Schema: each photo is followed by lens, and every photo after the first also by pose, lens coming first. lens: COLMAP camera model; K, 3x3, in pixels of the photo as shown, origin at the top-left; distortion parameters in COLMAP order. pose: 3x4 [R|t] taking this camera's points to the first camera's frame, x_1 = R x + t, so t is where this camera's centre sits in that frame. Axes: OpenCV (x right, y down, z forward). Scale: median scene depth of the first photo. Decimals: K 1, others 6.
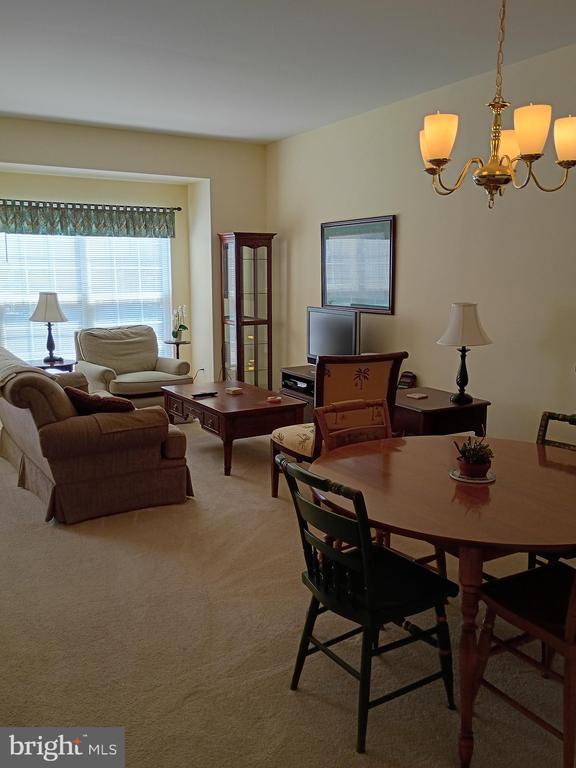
lens RADIAL K [[664.3, 0, 280.6], [0, 664.3, 377.5], [0, 0, 1]] dist [0.063090, -0.083932]
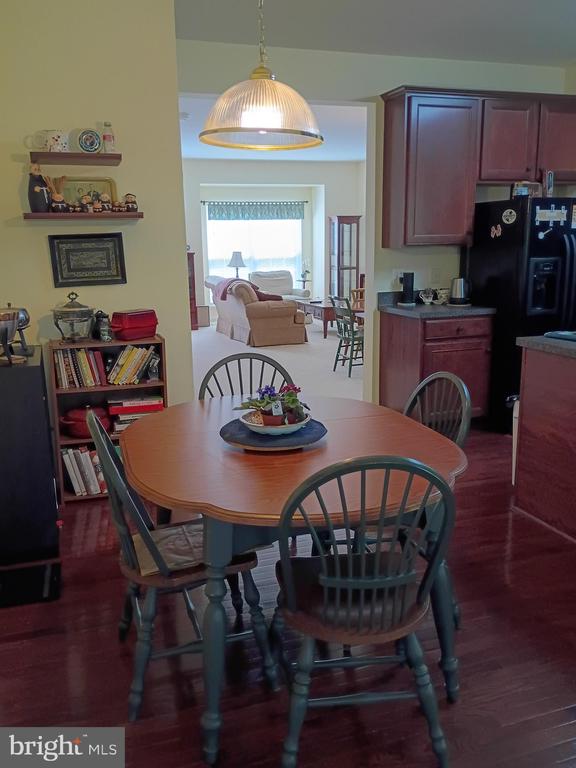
lens RADIAL K [[664.3, 0, 272.6], [0, 664.3, 378.2], [0, 0, 1]] dist [0.063090, -0.083932]
pose [[0.977525, 0.027044, -0.209076, 0.345202], [-0.016511, 0.998512, 0.051965, 0.291170], [0.210170, -0.047346, 0.976518, -1.861359]]
